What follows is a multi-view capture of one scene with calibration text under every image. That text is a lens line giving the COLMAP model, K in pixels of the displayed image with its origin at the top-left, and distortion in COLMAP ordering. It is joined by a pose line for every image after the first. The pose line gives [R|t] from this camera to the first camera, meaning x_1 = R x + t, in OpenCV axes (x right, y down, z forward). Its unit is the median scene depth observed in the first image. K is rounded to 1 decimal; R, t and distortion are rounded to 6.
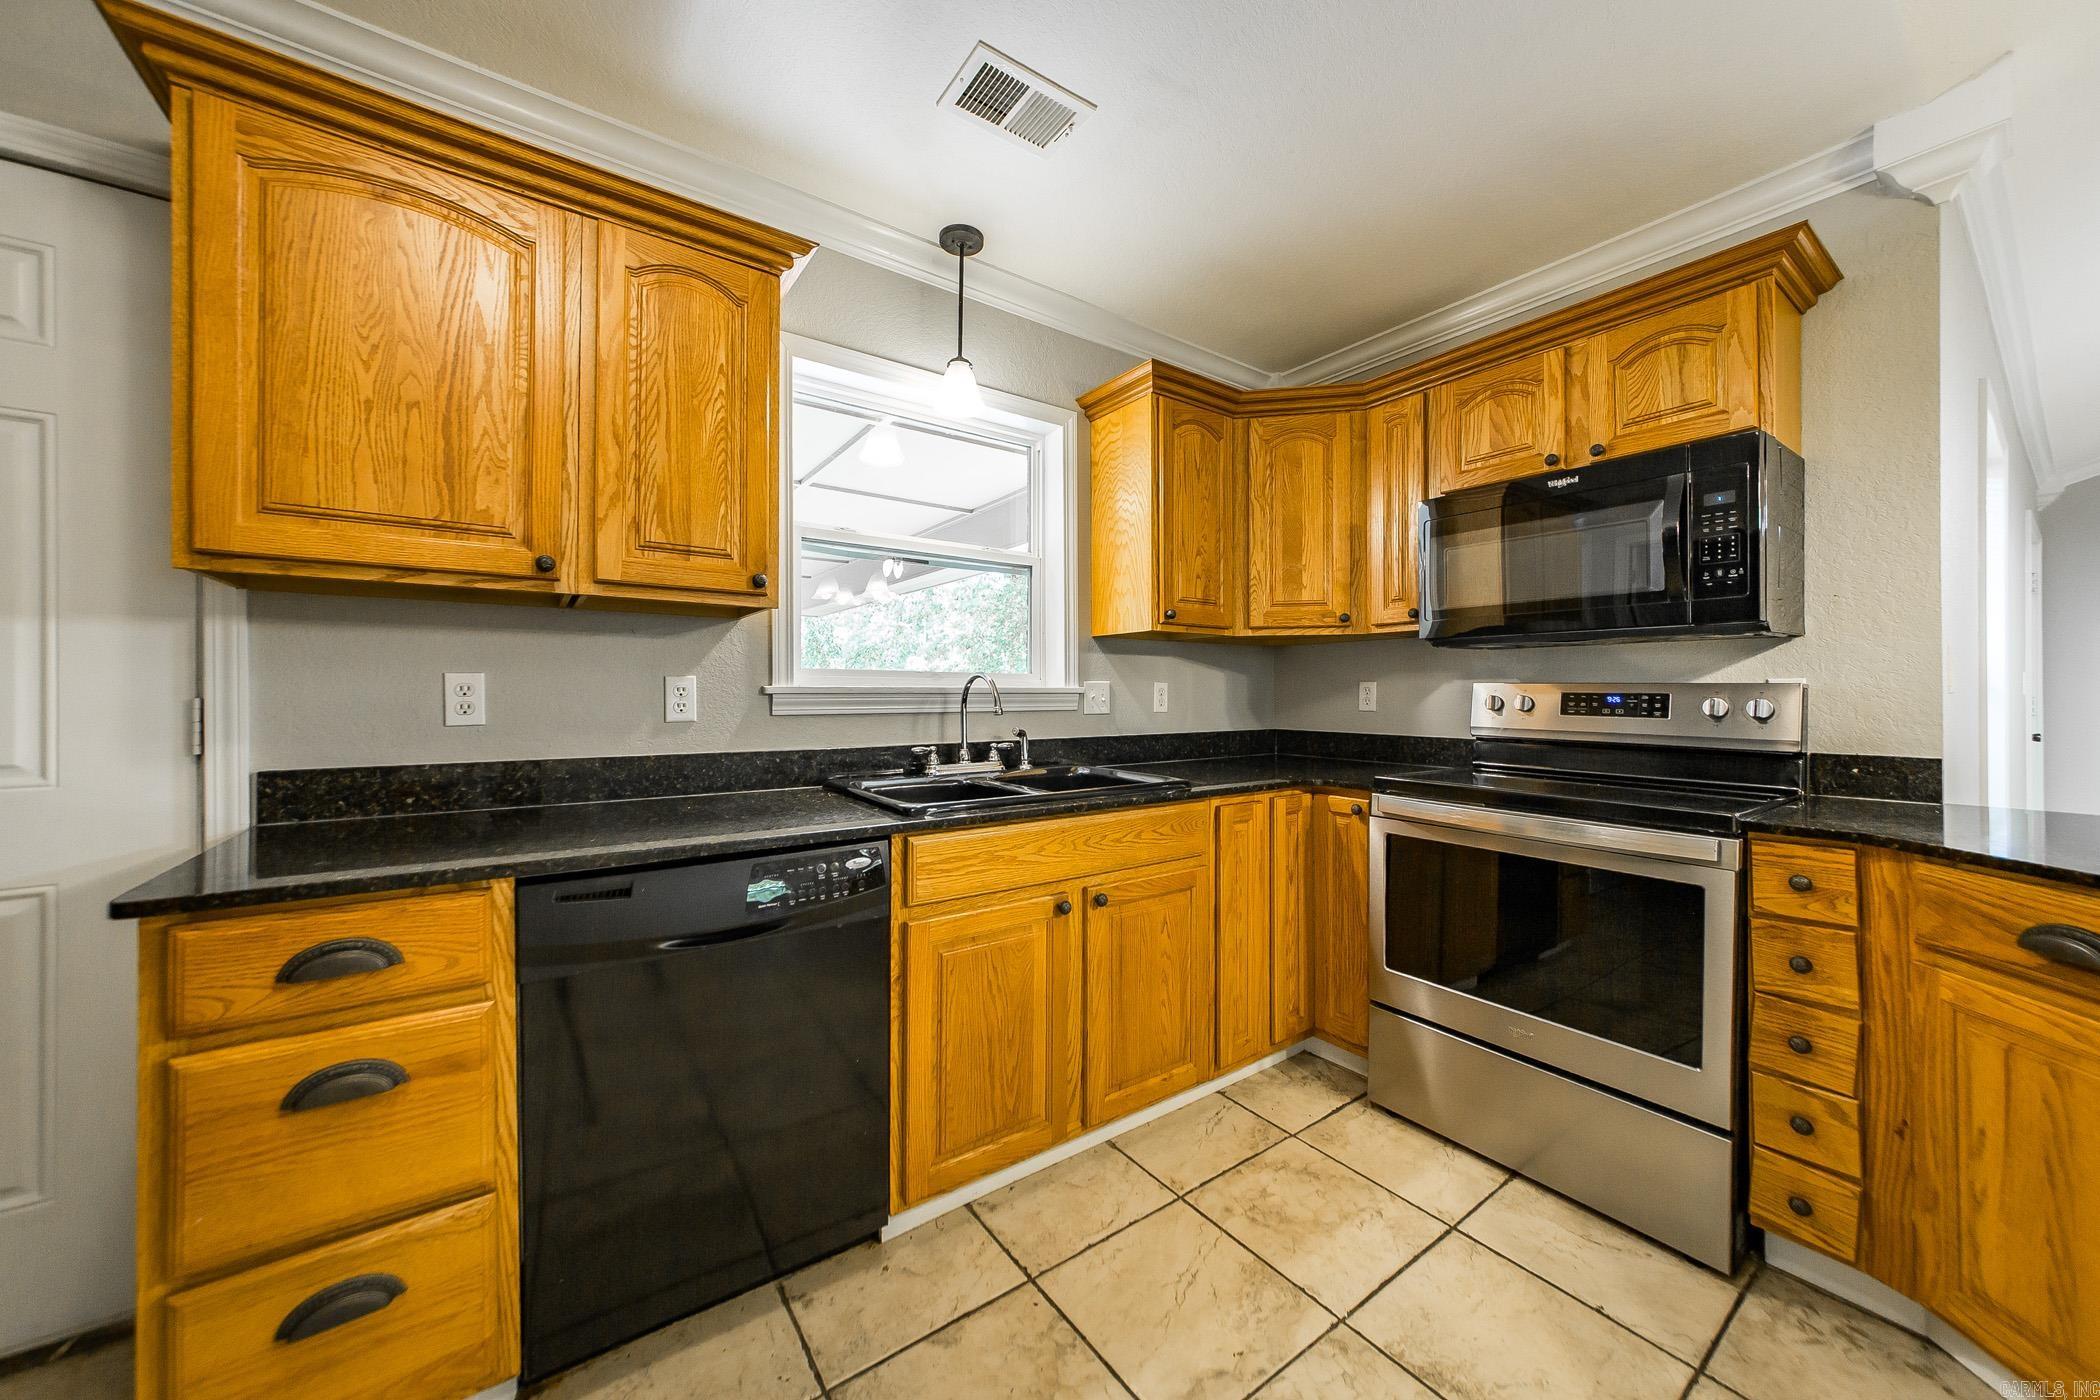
lens RADIAL K [[742.4, 0, 1042.4], [0, 742.4, 694.2], [0, 0, 1]] dist [-0.002610, -0.000029]
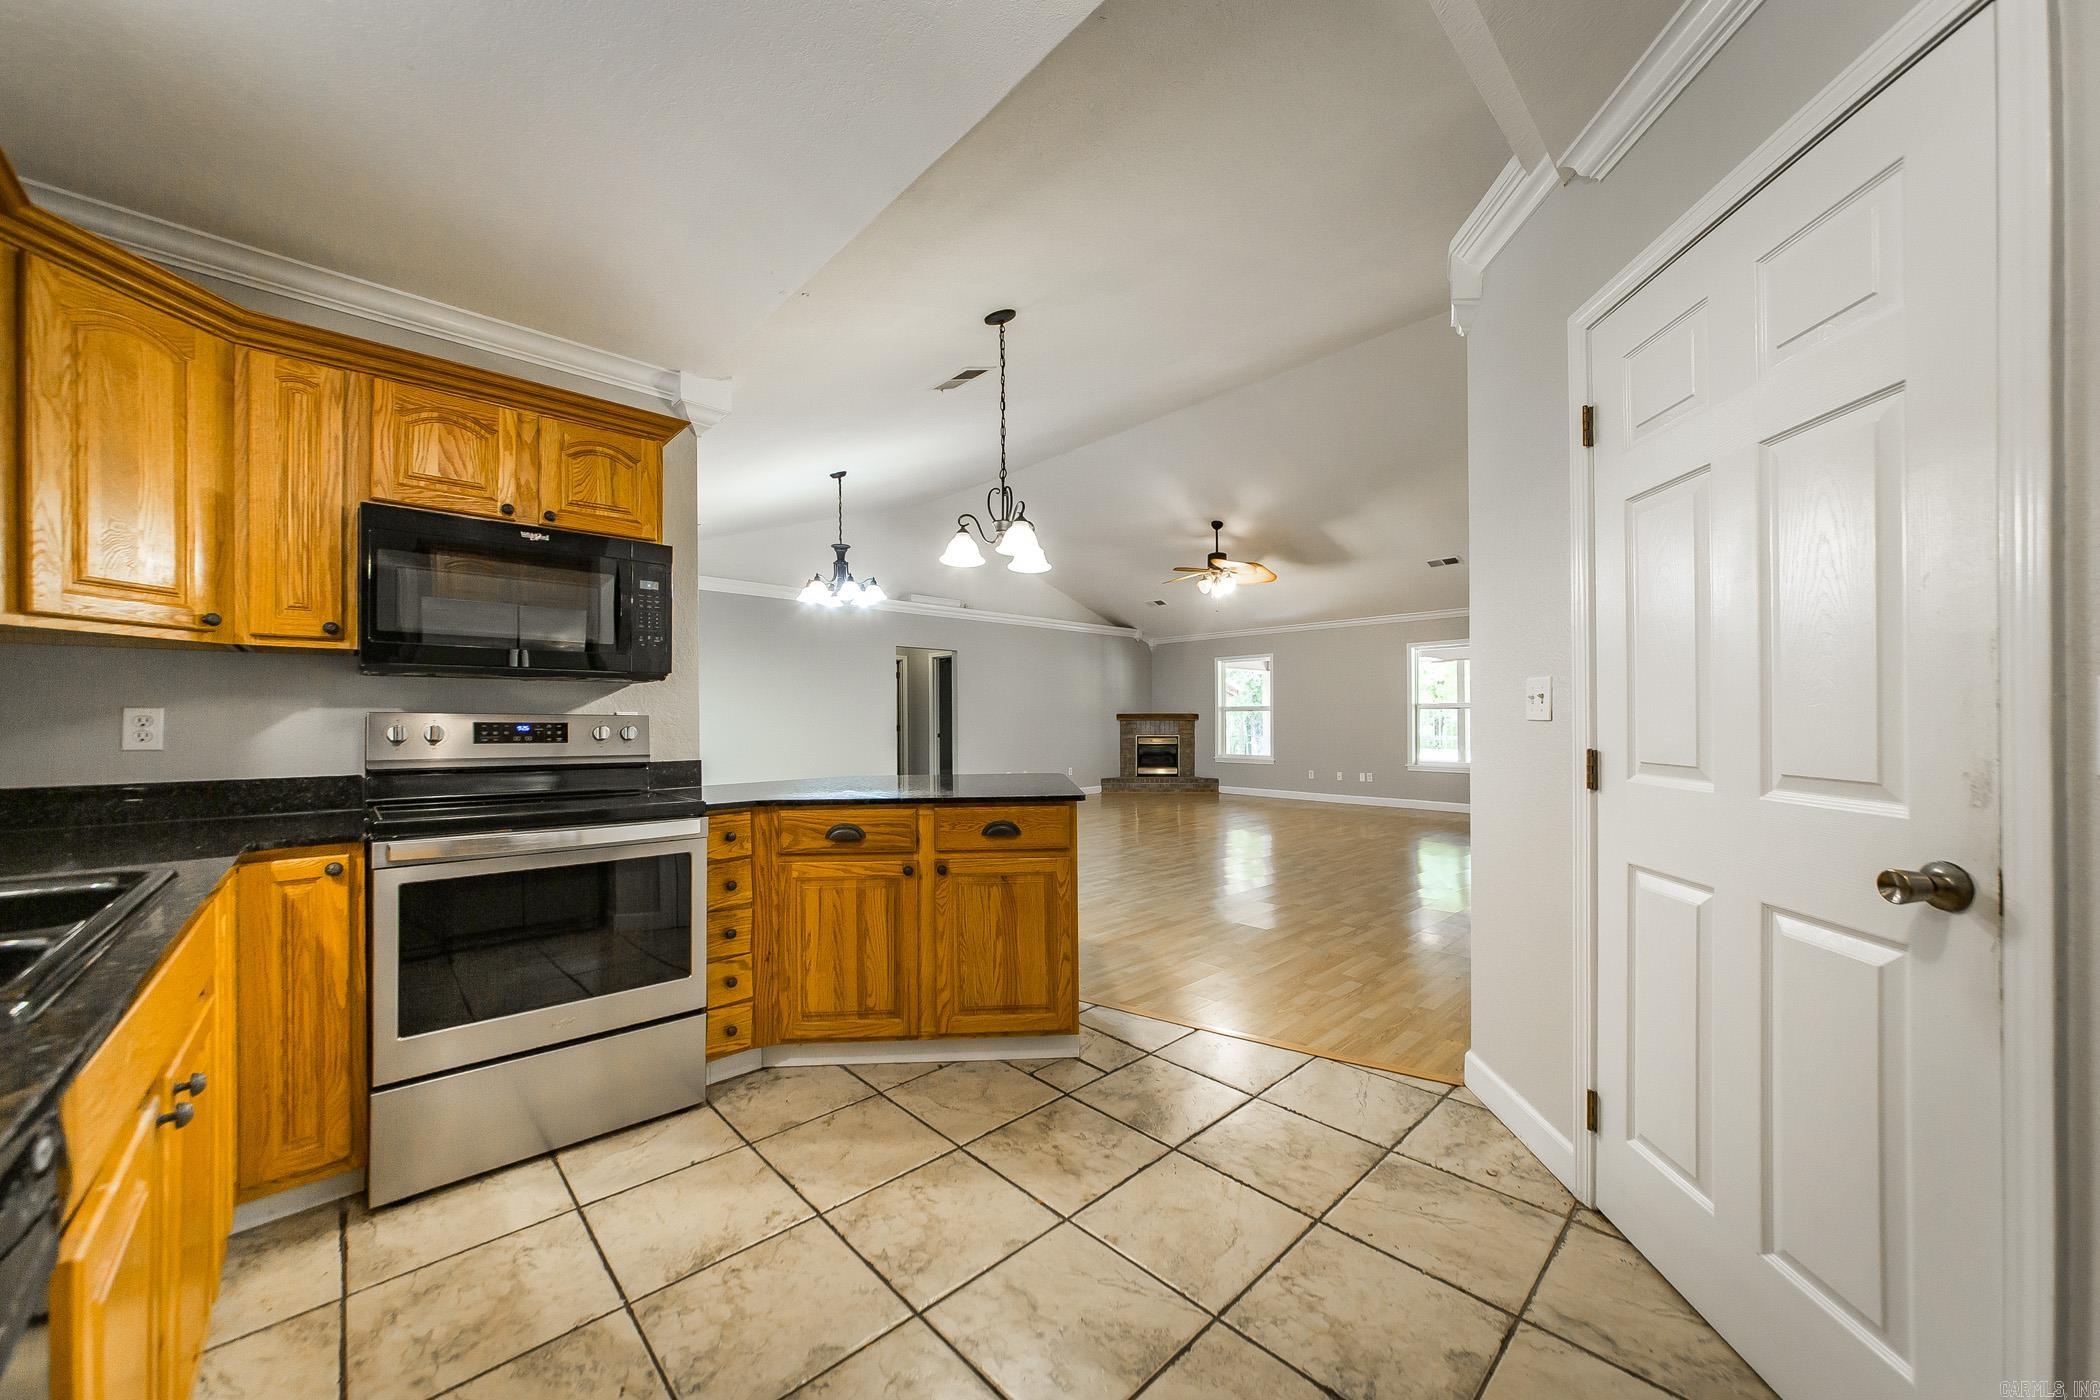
lens RADIAL K [[755.1, 0, 1049.7], [0, 755.1, 723.5], [0, 0, 1]] dist [-0.001233, -0.000056]
pose [[-0.145839, -0.005258, 0.989294, -0.595649], [0.004721, 0.999971, 0.006011, -0.004110], [-0.989297, 0.005547, -0.145810, 0.423531]]
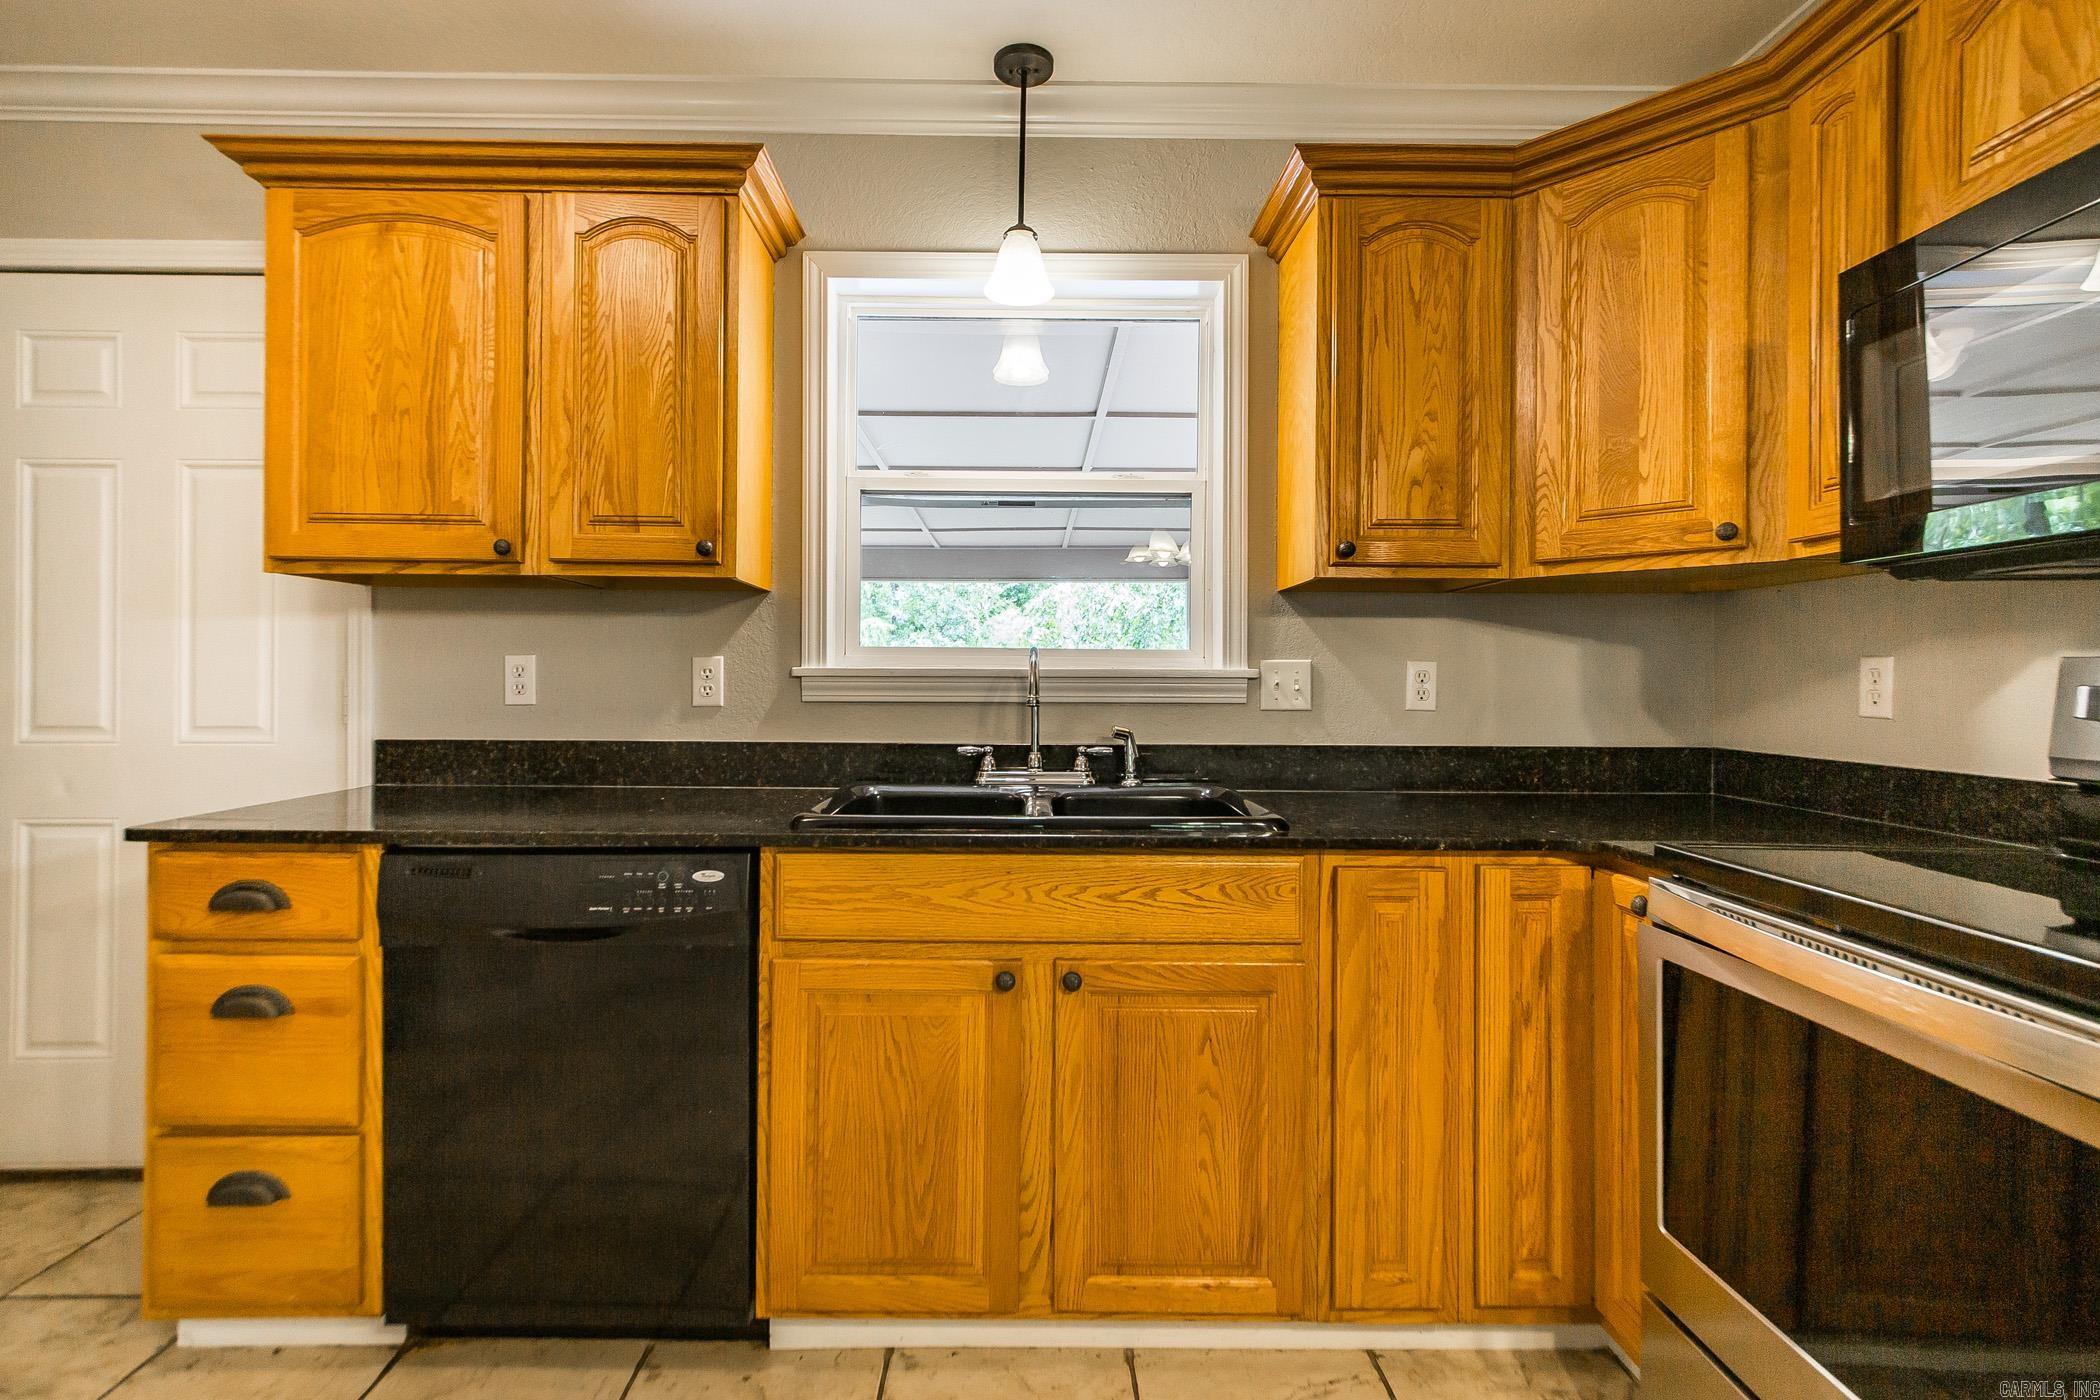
lens RADIAL K [[982.9, 0, 1028.6], [0, 982.9, 680.8], [0, 0, 1]] dist [0.008838, 0.000159]
pose [[0.821101, 0.005518, -0.570756, 0.559560], [-0.006255, 0.999980, 0.000669, 0.002488], [0.570748, 0.003021, 0.821120, 0.237734]]
